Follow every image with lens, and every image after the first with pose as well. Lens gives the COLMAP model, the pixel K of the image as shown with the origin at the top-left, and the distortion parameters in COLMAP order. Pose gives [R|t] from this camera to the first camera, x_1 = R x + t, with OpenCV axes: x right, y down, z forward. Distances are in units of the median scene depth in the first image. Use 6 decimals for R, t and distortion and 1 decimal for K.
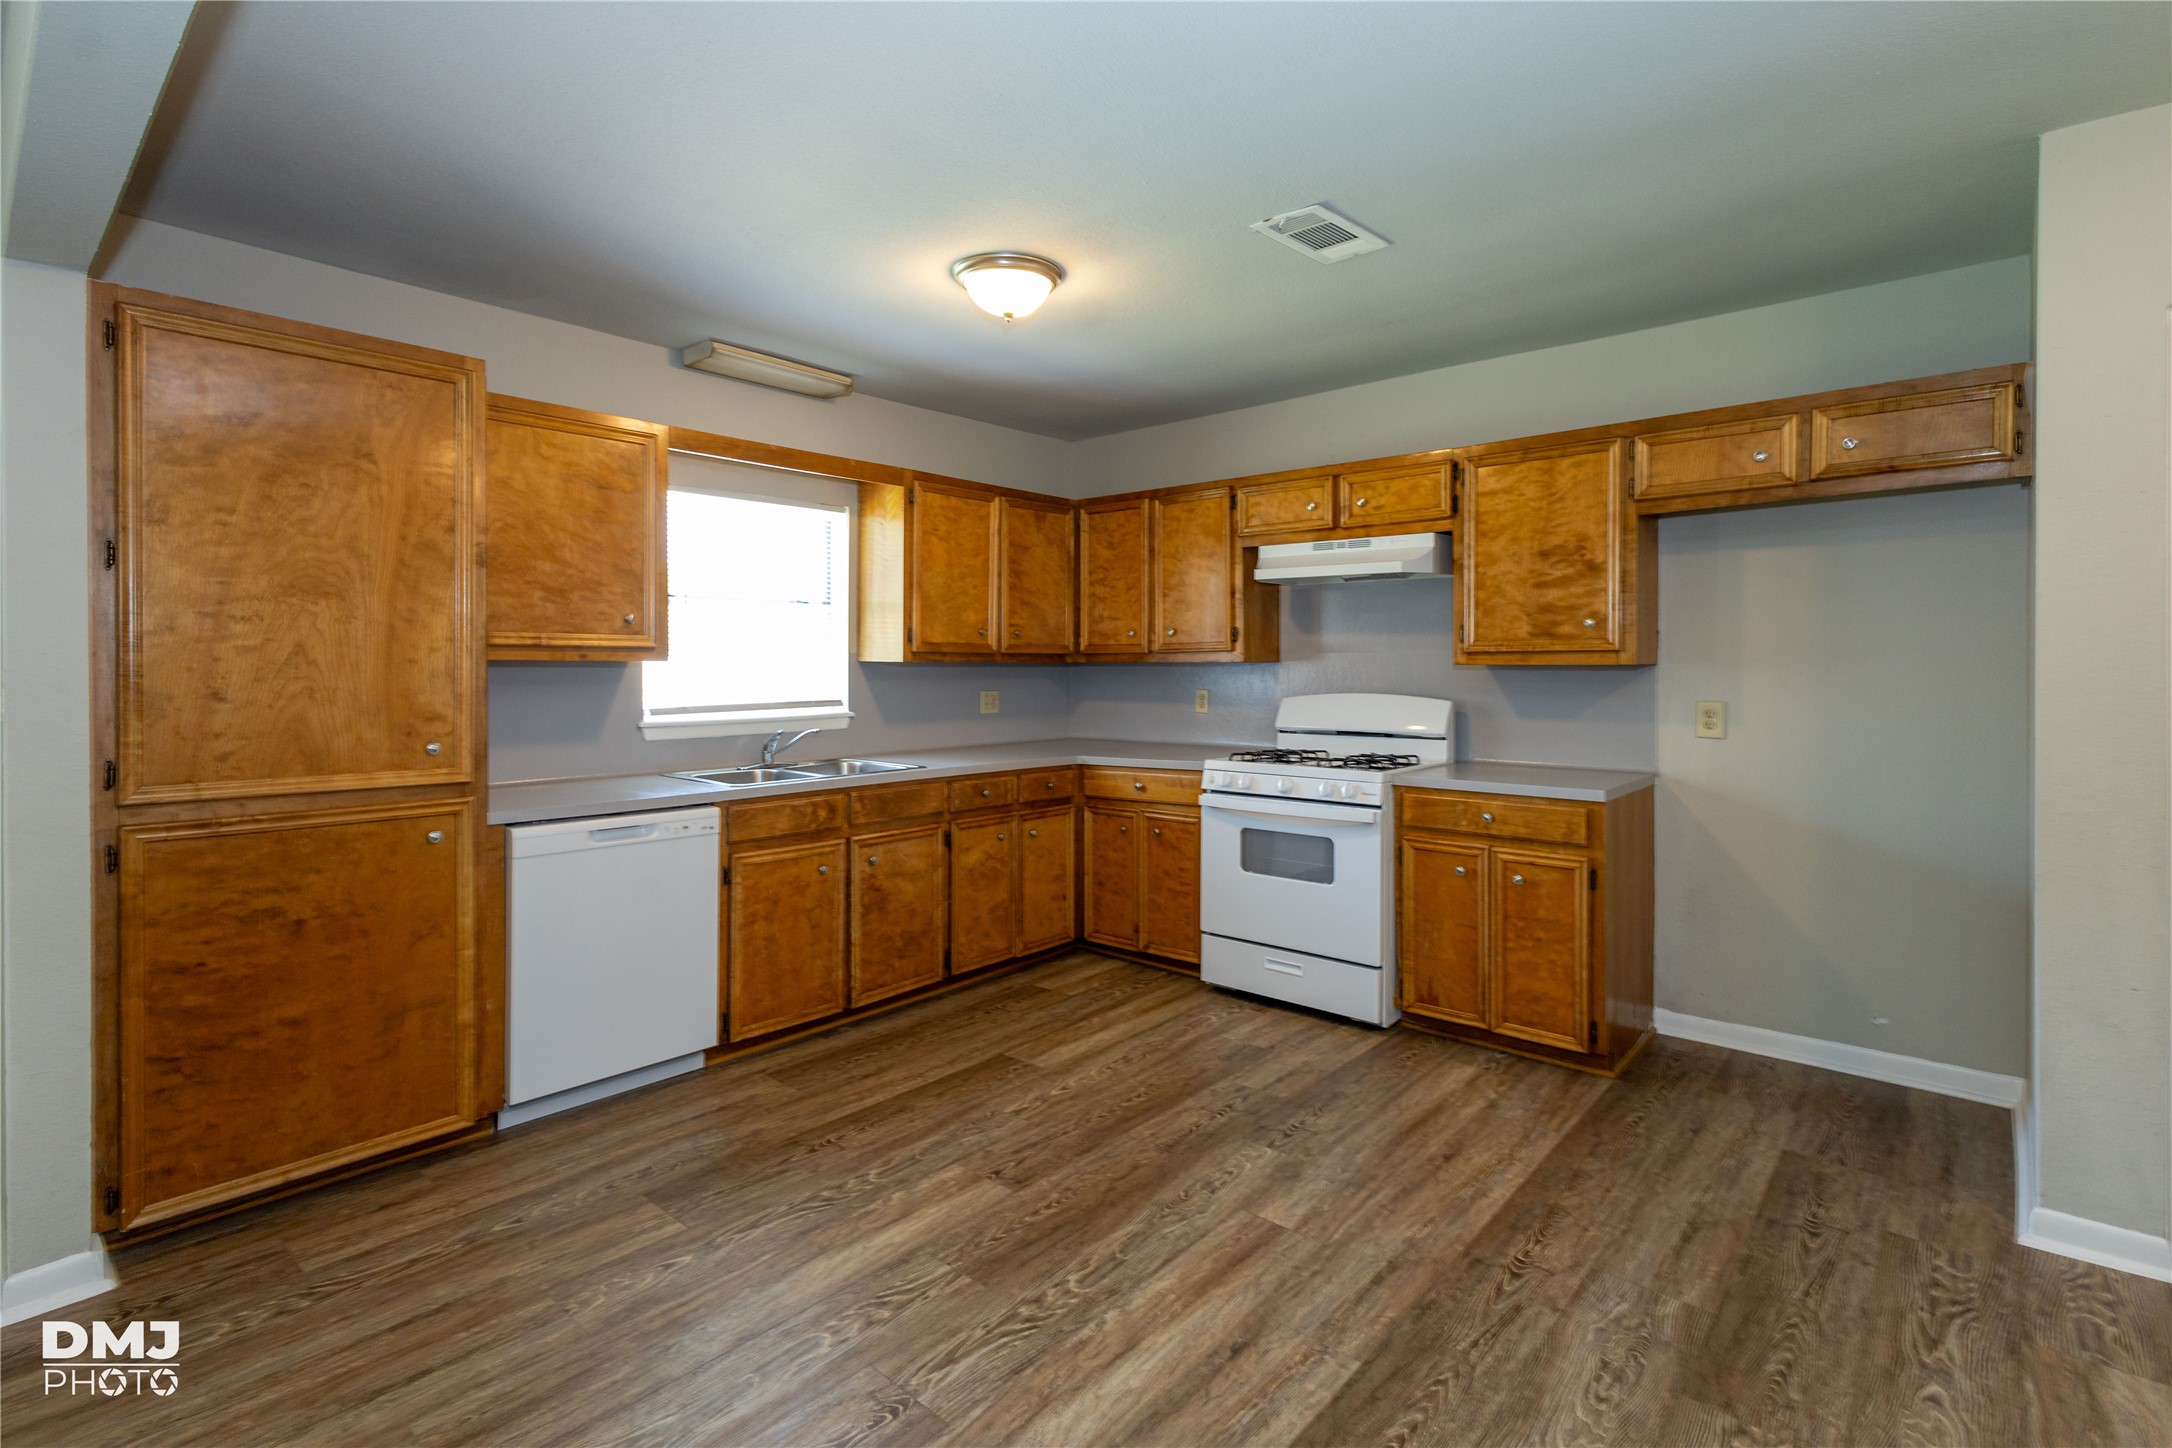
lens RADIAL K [[1027.0, 0, 1075.1], [0, 1027.0, 676.7], [0, 0, 1]] dist [0.007259, -0.001853]
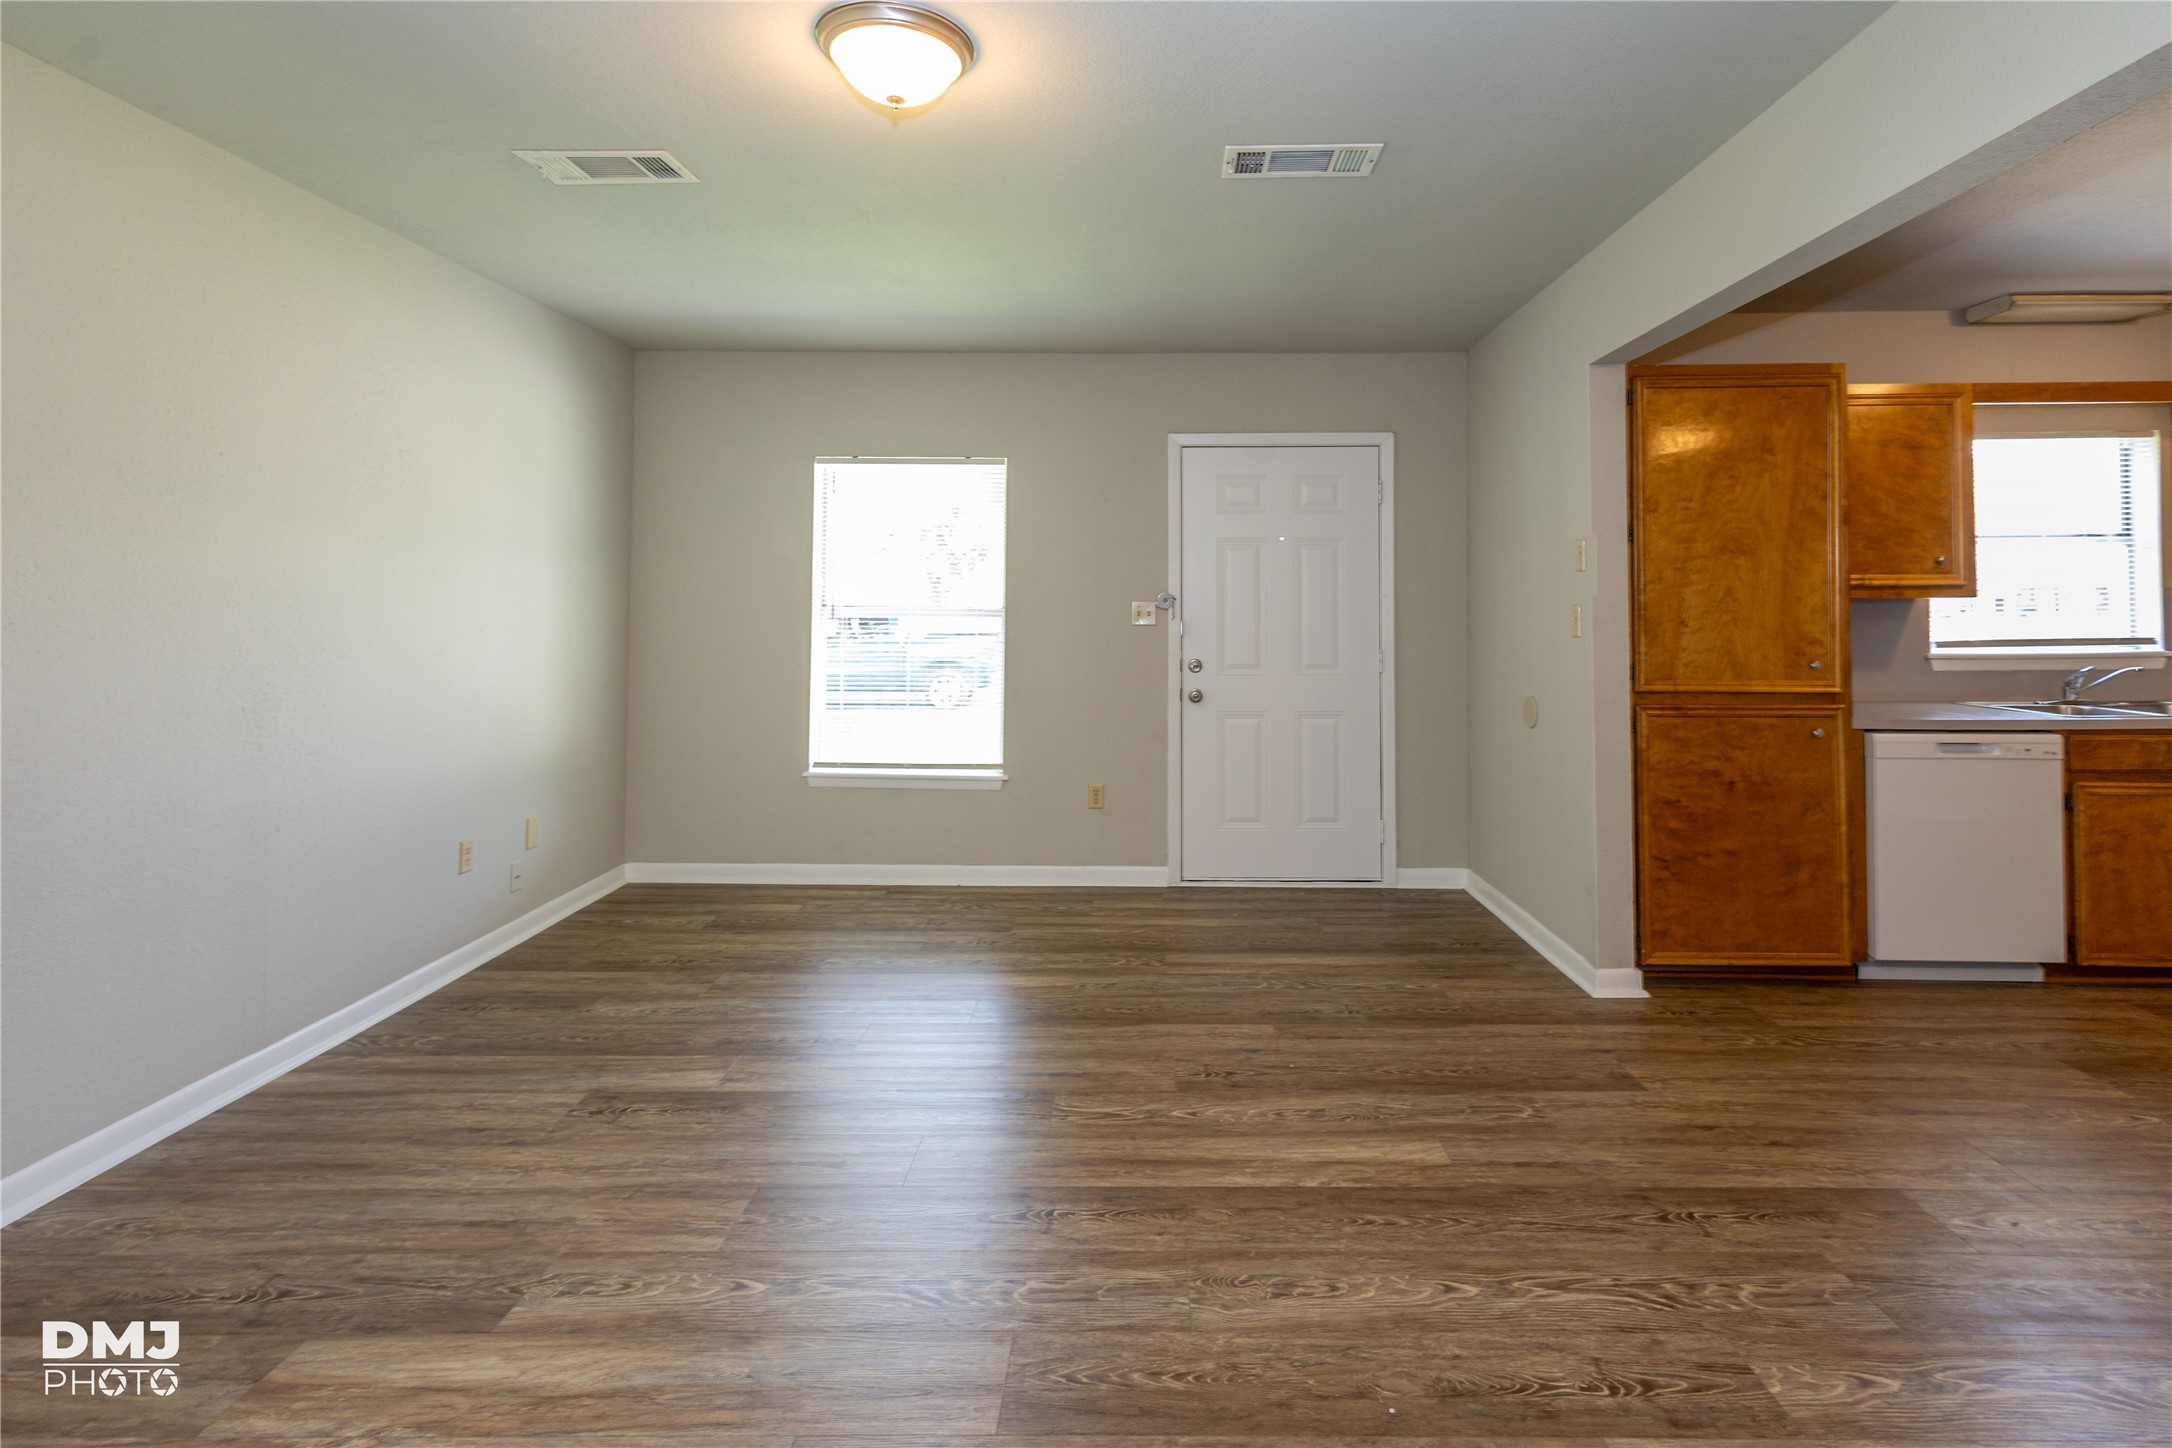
lens RADIAL K [[1027.0, 0, 1119.8], [0, 1027.0, 582.3], [0, 0, 1]] dist [0.007259, -0.001853]
pose [[0.644245, -0.023100, -0.764471, -0.150396], [-0.004068, 0.999426, -0.033628, 0.009110], [0.764809, 0.024774, 0.643781, -0.419130]]
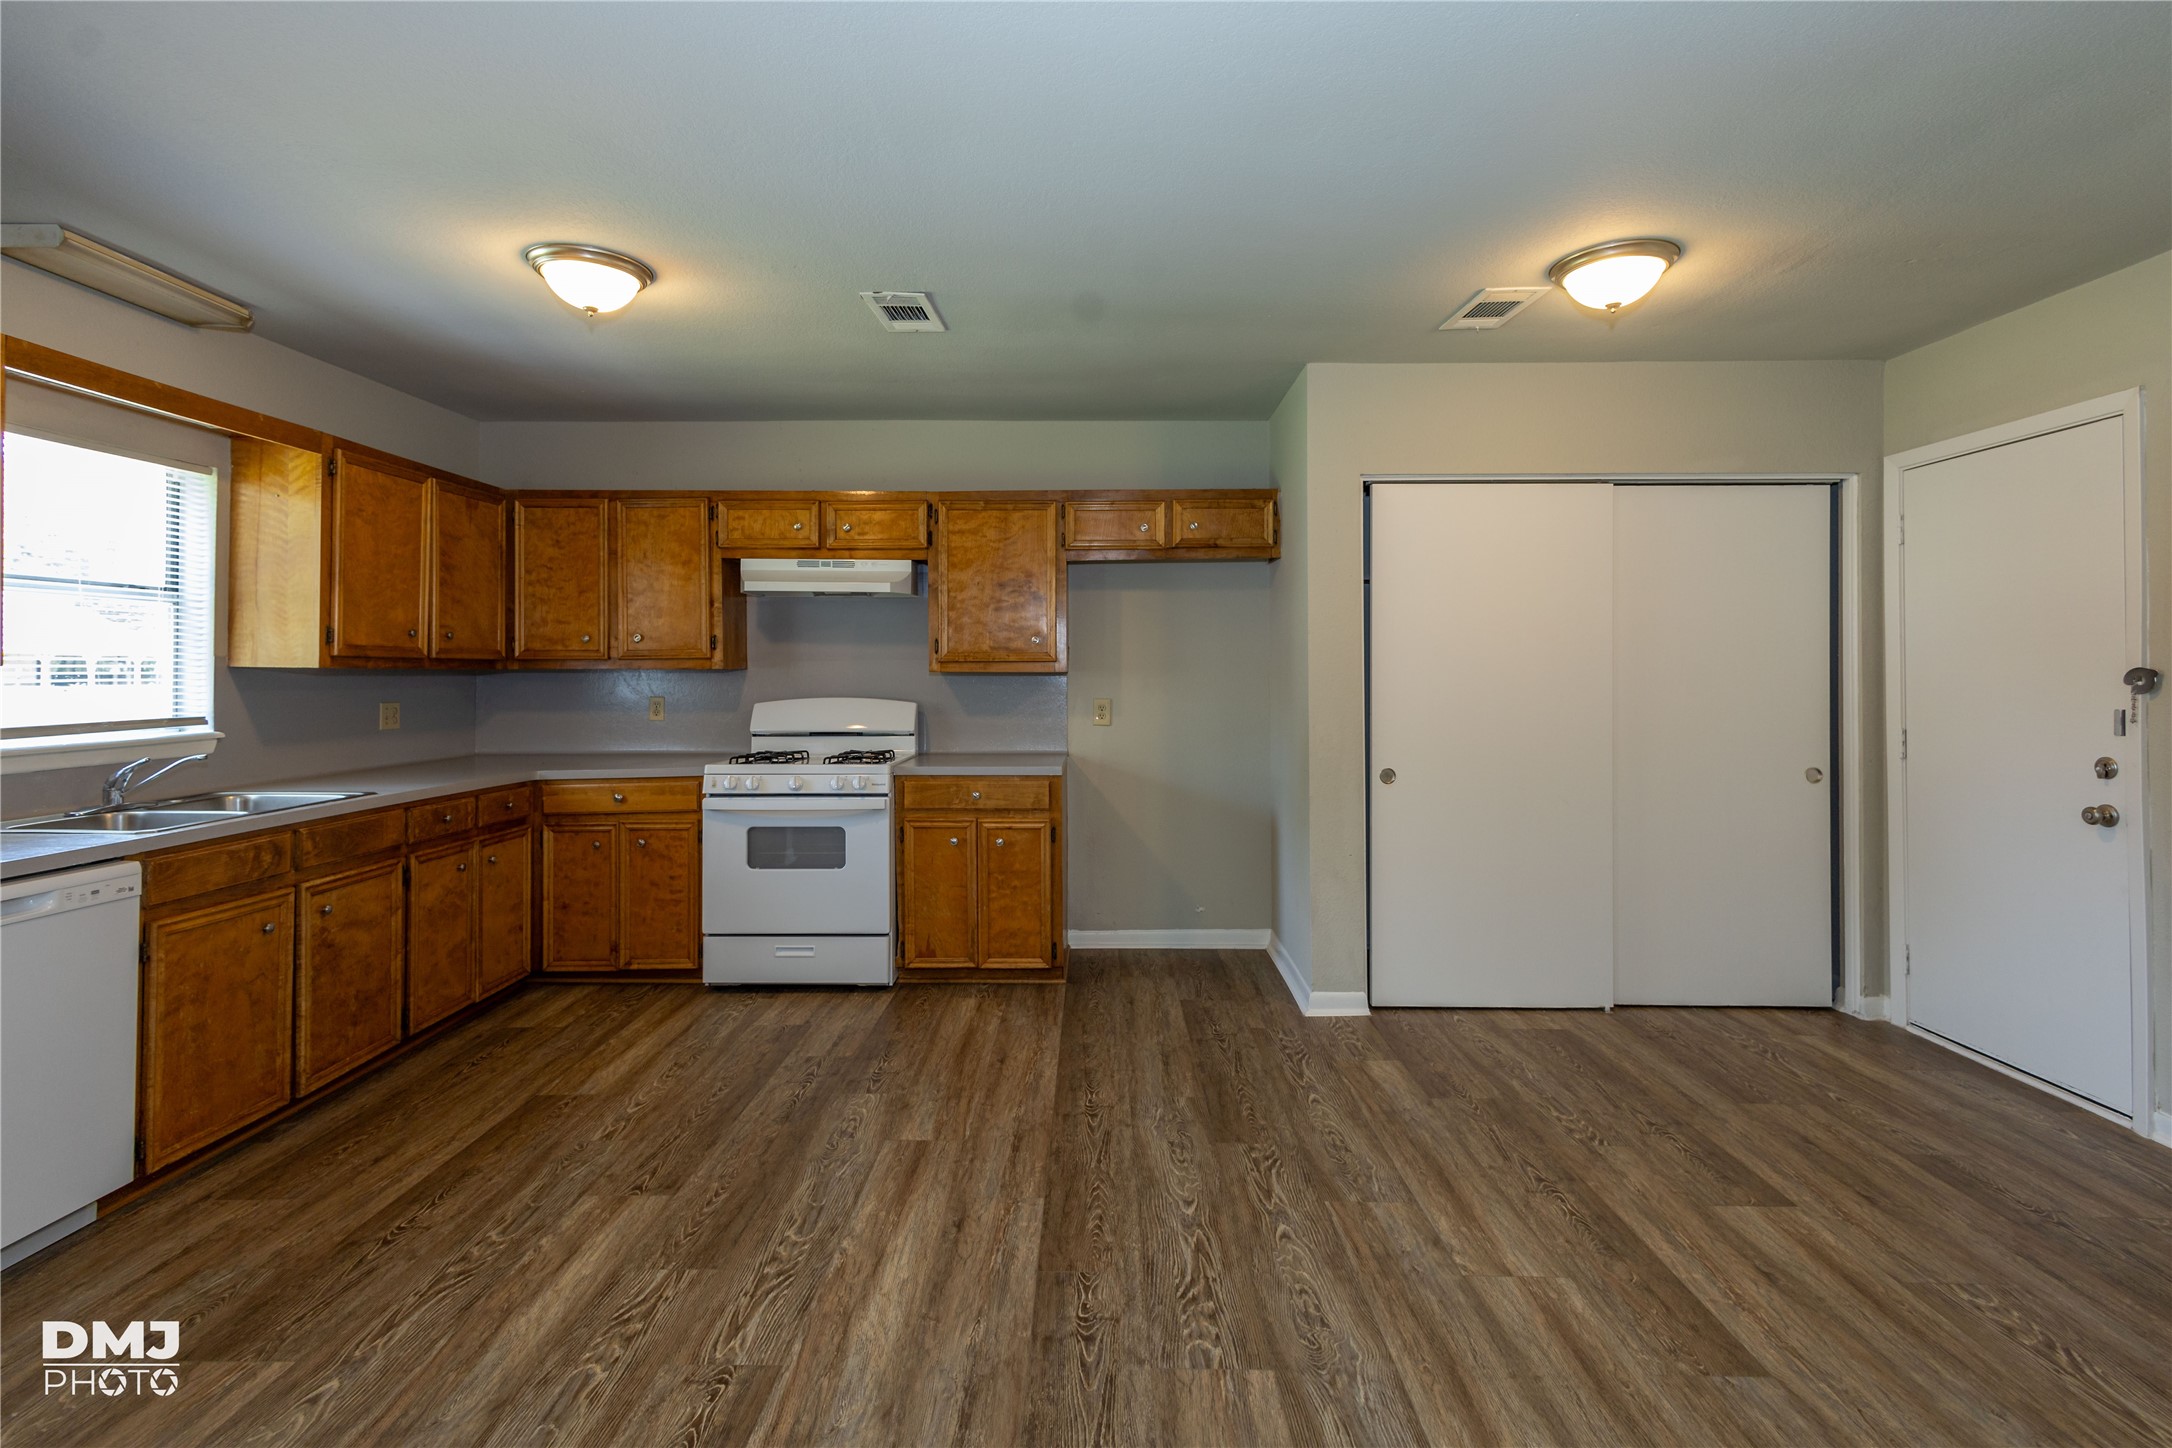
lens RADIAL K [[1027.0, 0, 1086.8], [0, 1027.0, 674.1], [0, 0, 1]] dist [0.007259, -0.001853]
pose [[0.753550, -0.000476, 0.657390, -0.310583], [0.007184, 0.999946, -0.007512, 0.000972], [-0.657351, 0.010383, 0.753513, -0.023497]]
